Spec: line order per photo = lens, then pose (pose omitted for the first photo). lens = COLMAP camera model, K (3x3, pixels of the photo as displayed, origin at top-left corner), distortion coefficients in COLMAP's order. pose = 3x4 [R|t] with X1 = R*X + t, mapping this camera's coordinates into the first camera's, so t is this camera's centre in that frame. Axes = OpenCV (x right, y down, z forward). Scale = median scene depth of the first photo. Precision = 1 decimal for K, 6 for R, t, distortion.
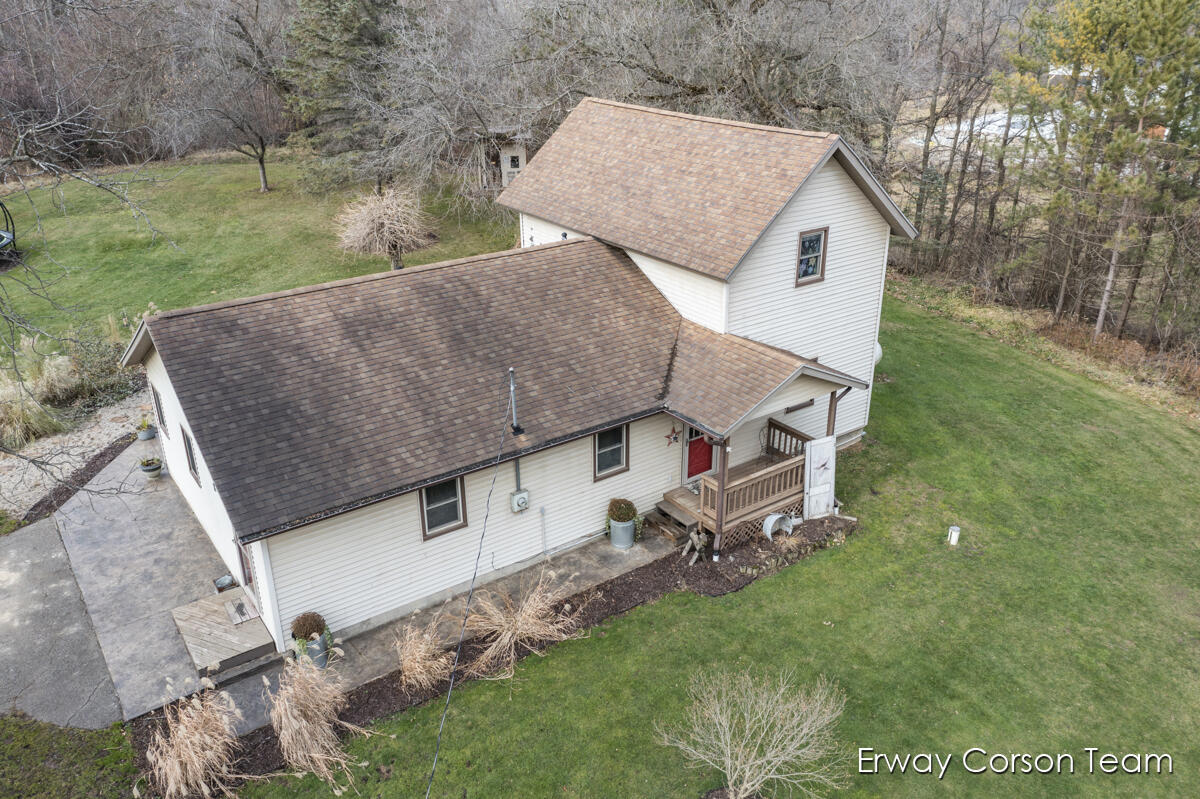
lens RADIAL K [[942.5, 0, 601.4], [0, 942.5, 394.0], [0, 0, 1]] dist [-0.005153, -0.002667]
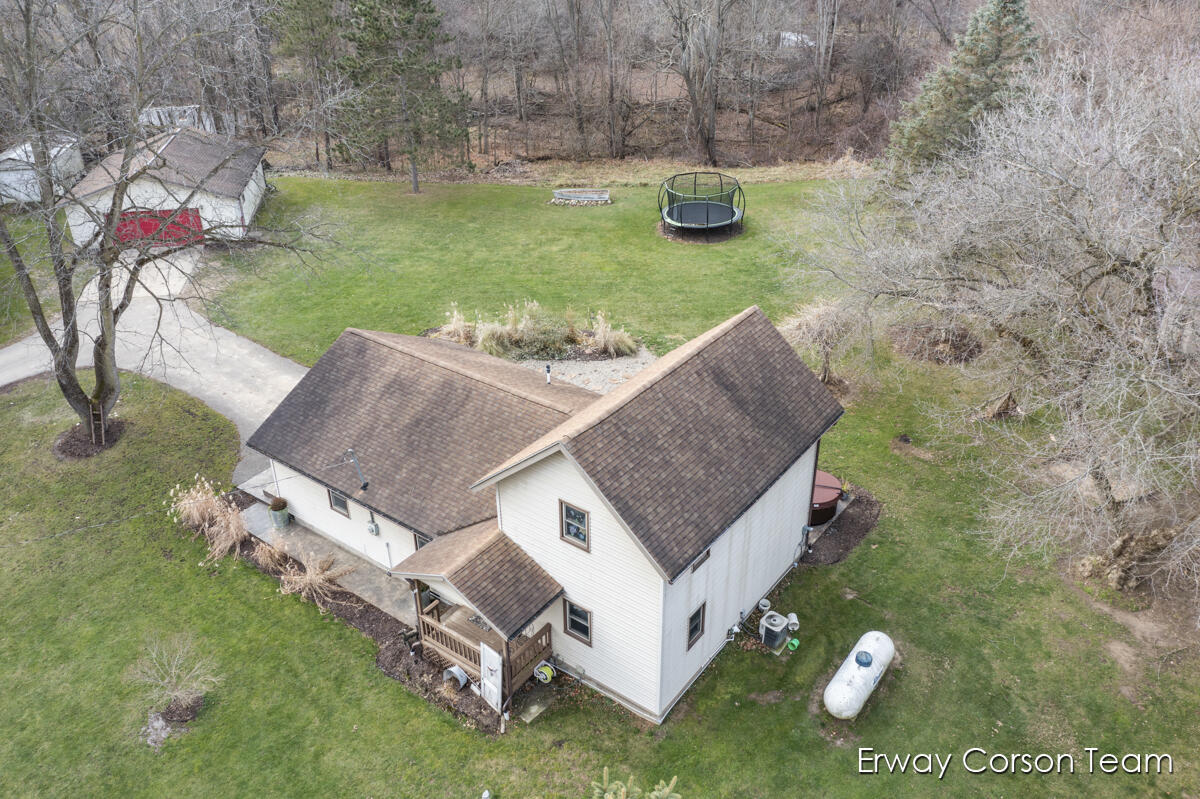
lens RADIAL K [[942.5, 0, 601.4], [0, 942.5, 394.0], [0, 0, 1]] dist [-0.005153, -0.002667]
pose [[0.313681, 0.472135, -0.823828, 1.149114], [-0.379720, 0.857595, 0.346905, -0.722384], [0.870297, 0.204006, 0.448291, 0.545081]]
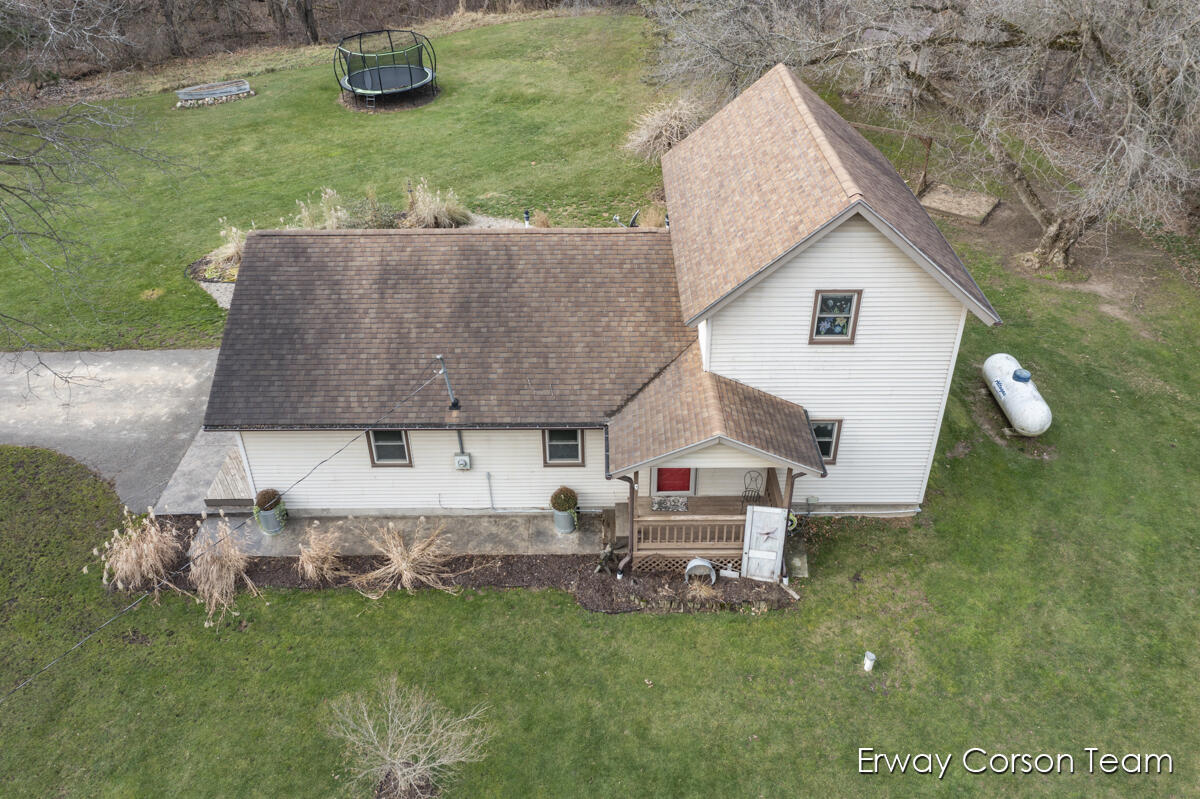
lens RADIAL K [[942.5, 0, 601.4], [0, 942.5, 394.0], [0, 0, 1]] dist [-0.005153, -0.002667]
pose [[0.814087, 0.324170, -0.481847, 0.538861], [-0.231110, 0.942017, 0.243294, -0.263300], [0.532777, -0.086703, 0.841803, 0.126873]]
